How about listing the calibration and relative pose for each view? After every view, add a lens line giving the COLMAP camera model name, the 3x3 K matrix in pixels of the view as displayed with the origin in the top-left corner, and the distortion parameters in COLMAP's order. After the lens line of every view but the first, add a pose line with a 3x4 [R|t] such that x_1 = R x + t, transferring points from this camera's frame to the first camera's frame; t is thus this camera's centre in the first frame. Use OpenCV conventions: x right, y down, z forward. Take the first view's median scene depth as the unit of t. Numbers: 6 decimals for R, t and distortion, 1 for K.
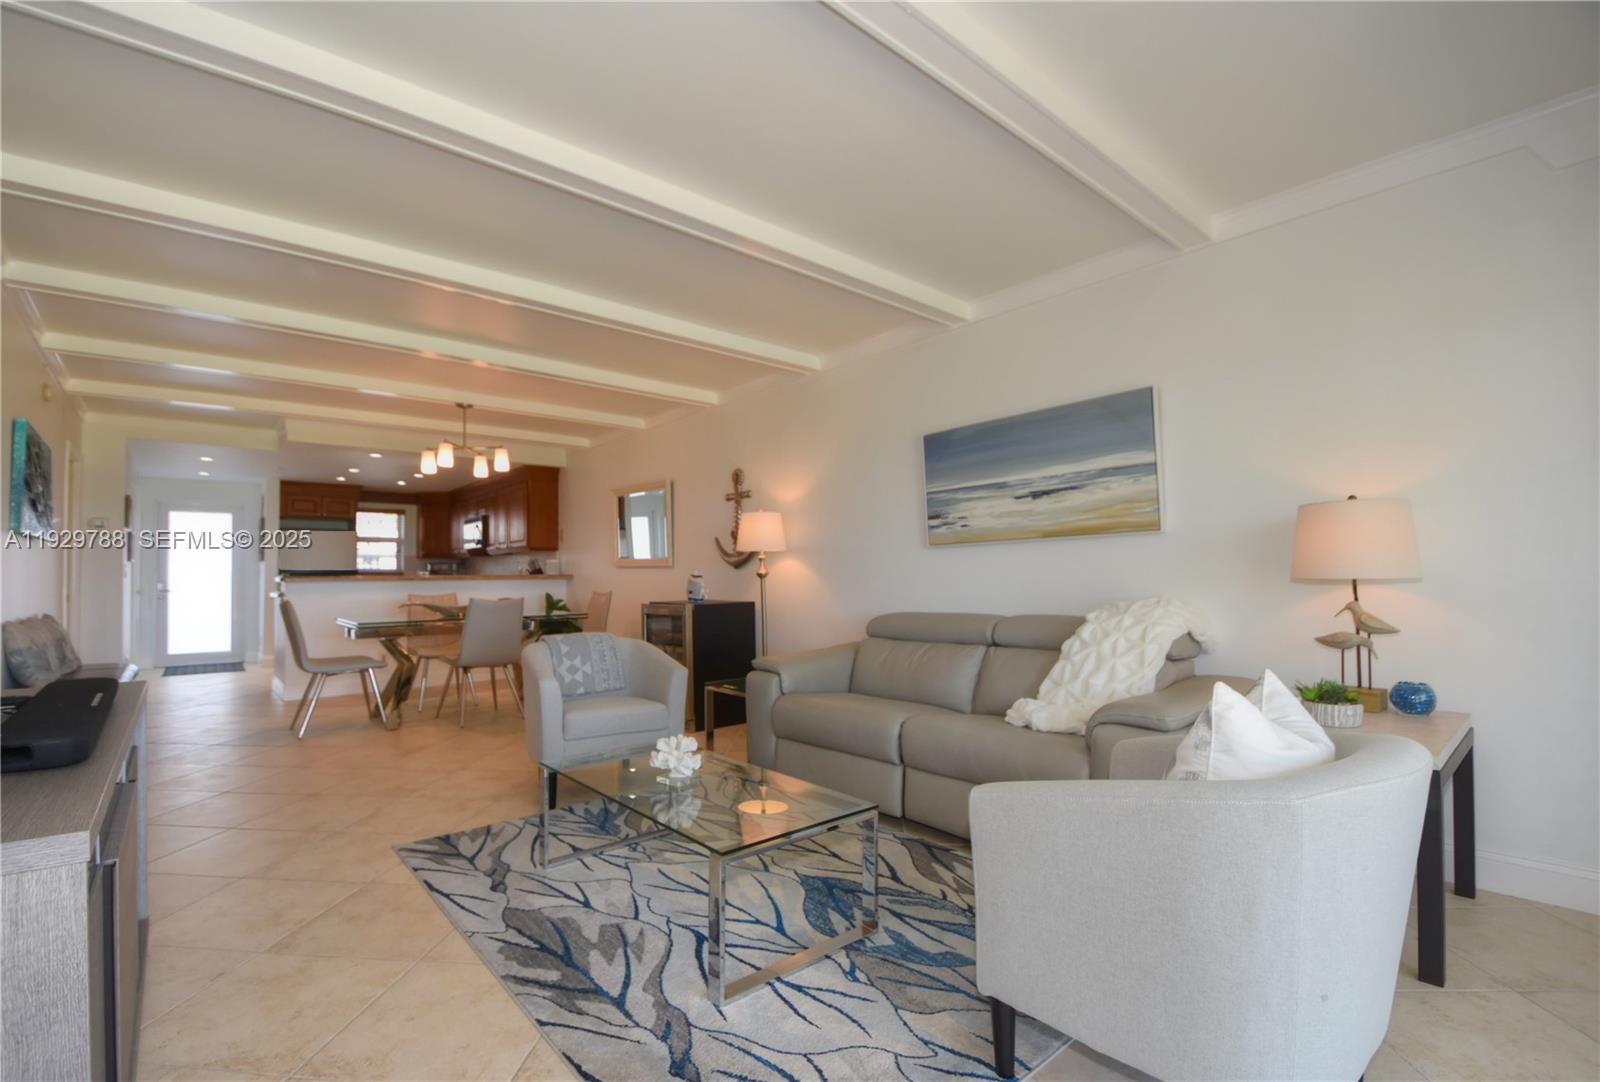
lens RADIAL K [[708.4, 0, 792.6], [0, 708.4, 555.9], [0, 0, 1]] dist [0.002438, 0.000339]
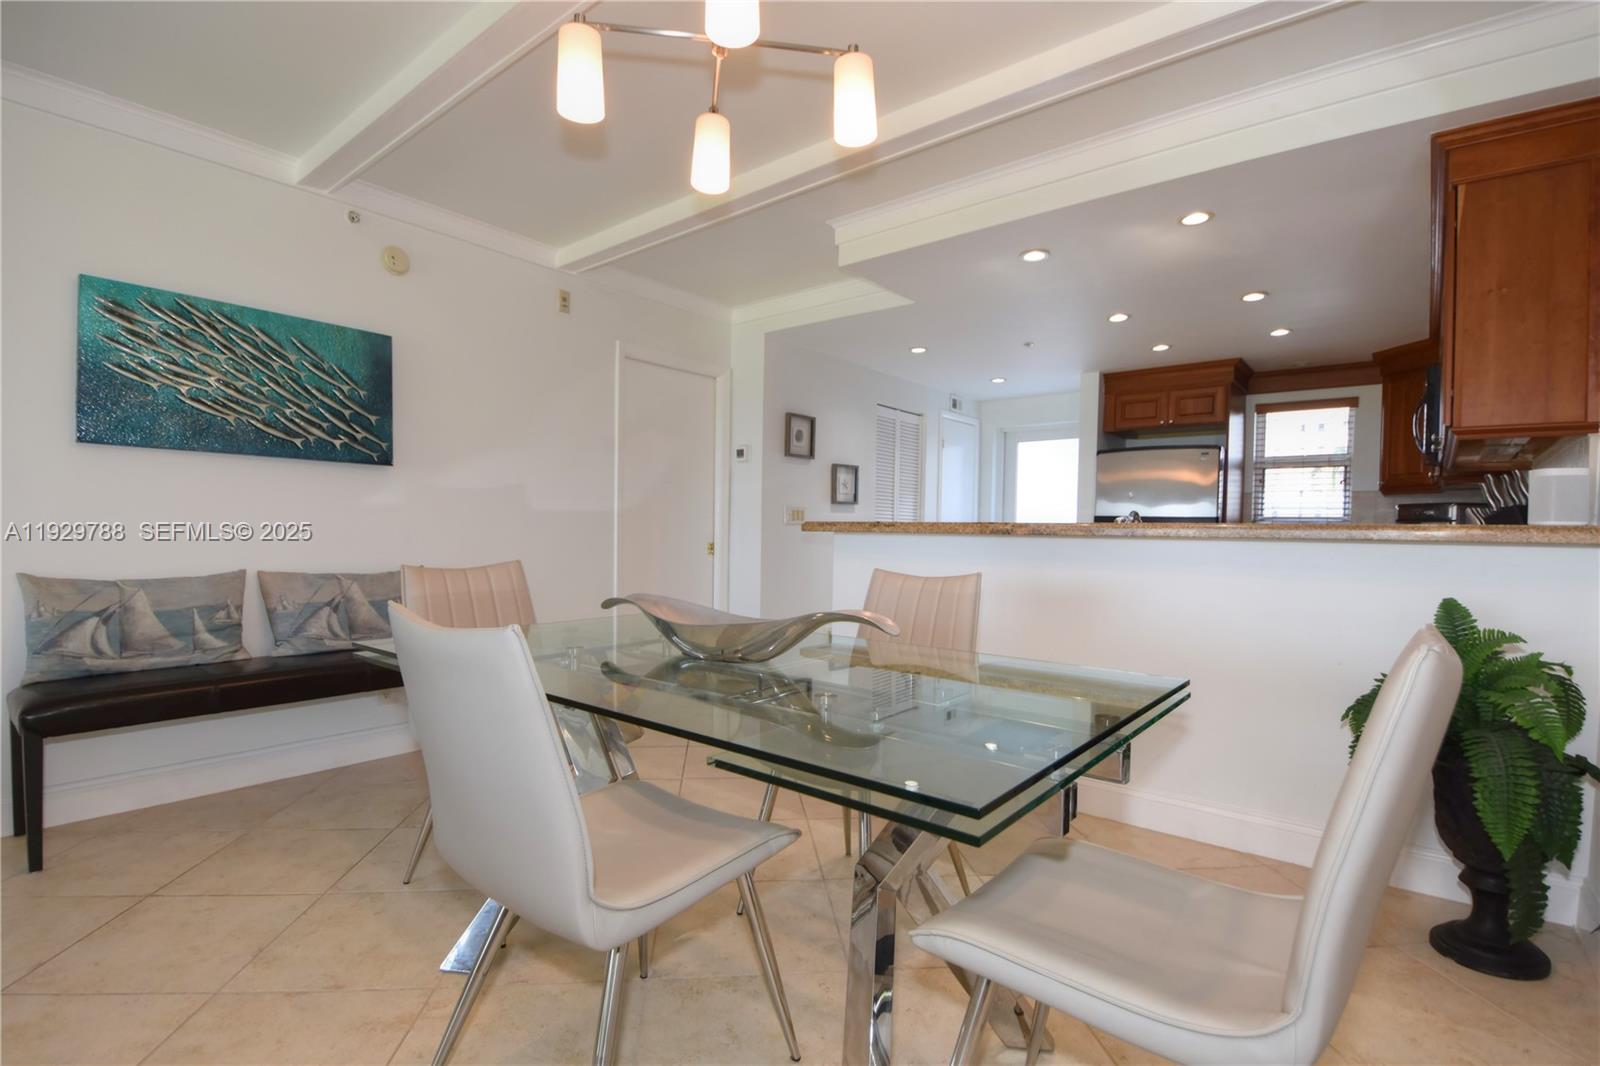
lens RADIAL K [[772.8, 0, 767.4], [0, 772.8, 531.4], [0, 0, 1]] dist [0.002418, -0.010716]
pose [[0.153471, 0.017573, -0.987997, -0.225523], [0.006952, 0.999798, 0.018863, 0.035729], [0.988129, -0.009764, 0.153318, 1.343991]]
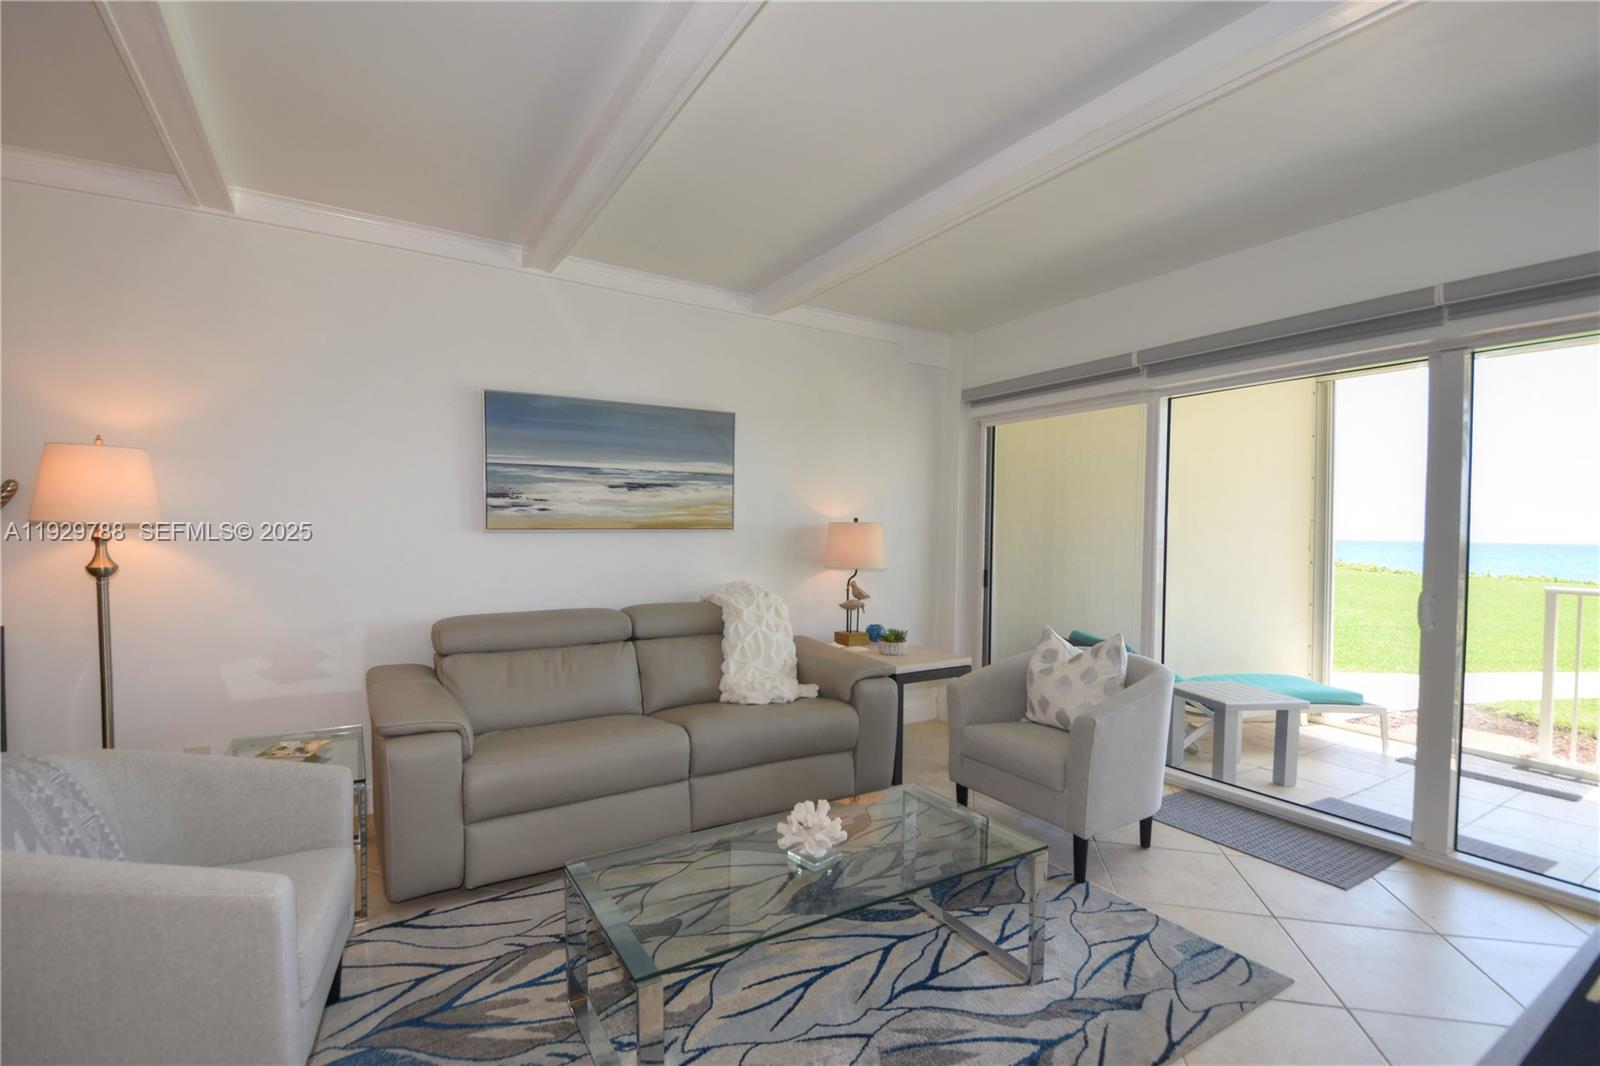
lens RADIAL K [[716.6, 0, 787.6], [0, 716.6, 545.2], [0, 0, 1]] dist [0.013508, -0.022016]
pose [[0.162349, -0.010163, 0.986681, -0.551525], [-0.044890, 0.998836, 0.017674, -0.026432], [-0.985712, -0.047162, 0.161704, 0.531151]]
